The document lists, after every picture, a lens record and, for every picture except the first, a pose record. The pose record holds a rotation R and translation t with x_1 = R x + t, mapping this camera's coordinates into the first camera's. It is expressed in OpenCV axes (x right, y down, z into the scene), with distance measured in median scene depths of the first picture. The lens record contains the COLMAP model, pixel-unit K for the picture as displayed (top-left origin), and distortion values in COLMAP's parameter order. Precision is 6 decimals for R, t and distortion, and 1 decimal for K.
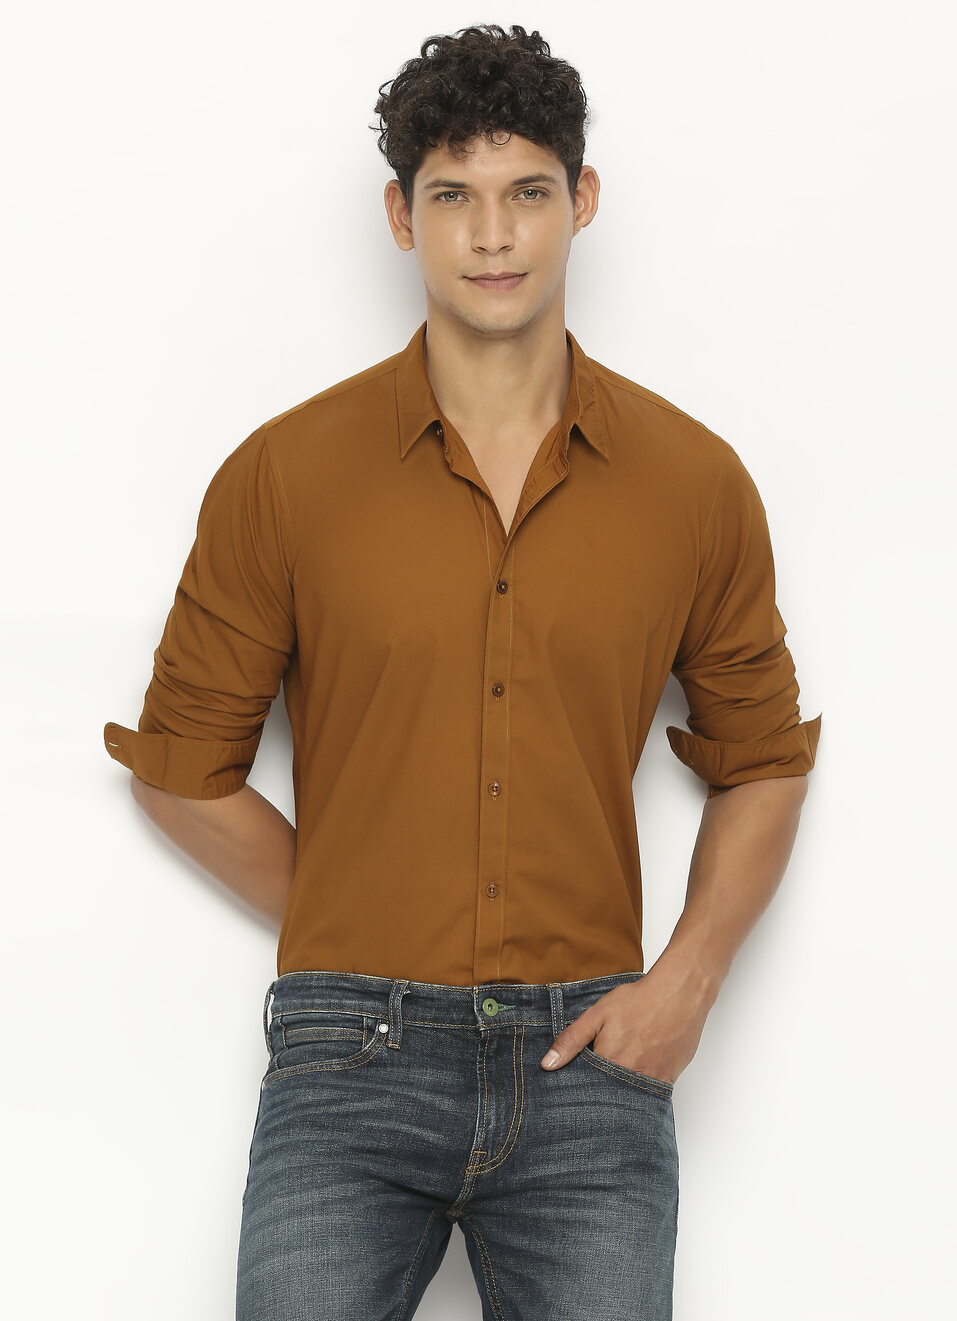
lens RADIAL K [[5884.6, 0, 494.3], [0, 5884.6, 707.0], [0, 0, 1]] dist [3.734296, 0.000000]
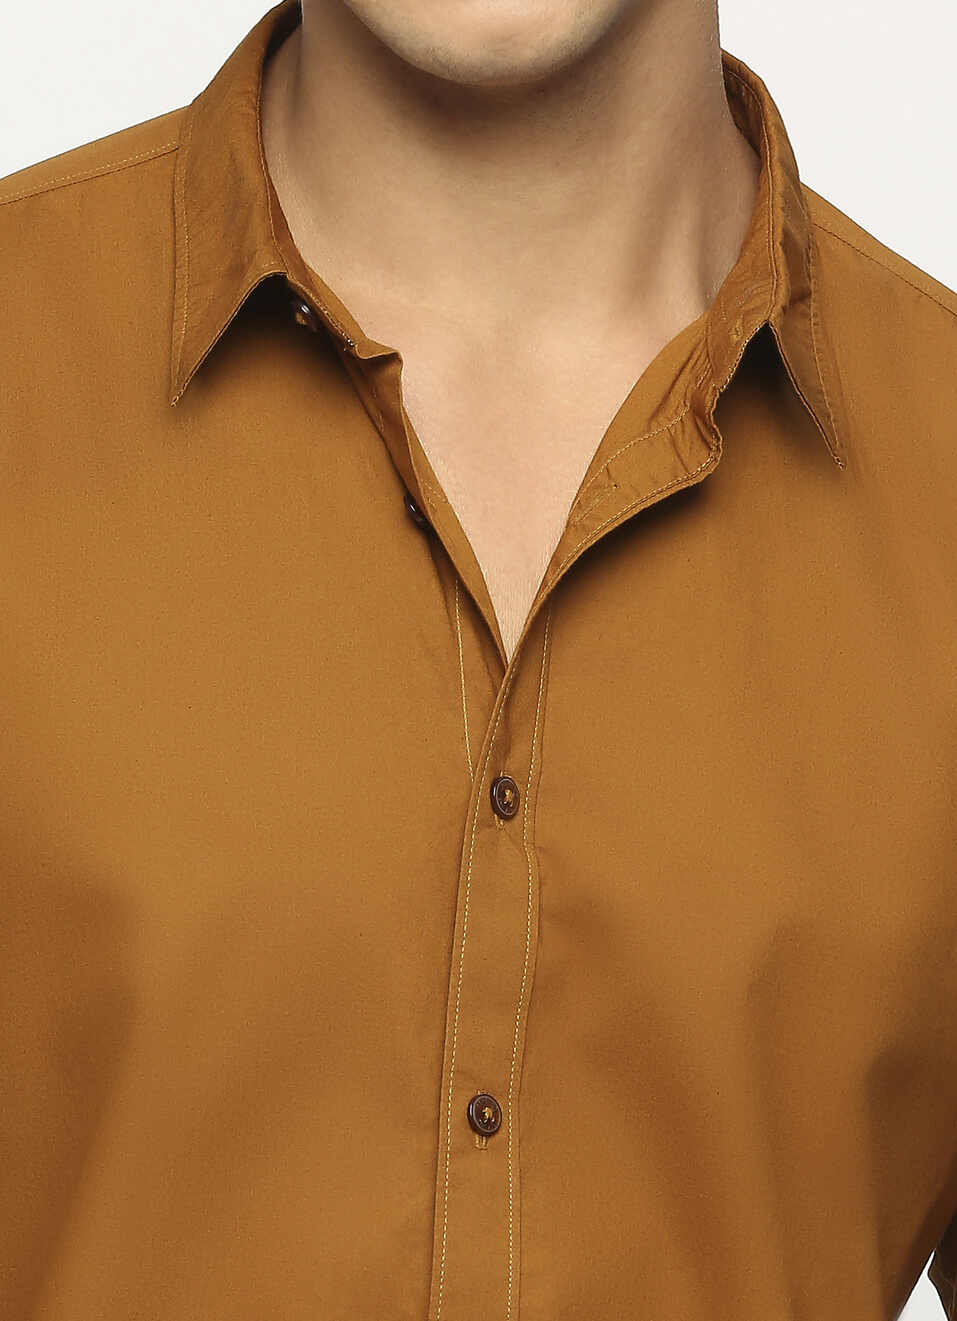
lens RADIAL K [[9300.3, 0, 475.0], [0, 9300.3, 664.9], [0, 0, 1]] dist [8.370331, 0.000000]
pose [[0.999789, 0.019011, -0.007776, 0.003930], [-0.019093, 0.999761, -0.010611, -0.022811], [0.007572, 0.010757, 0.999913, 0.434434]]
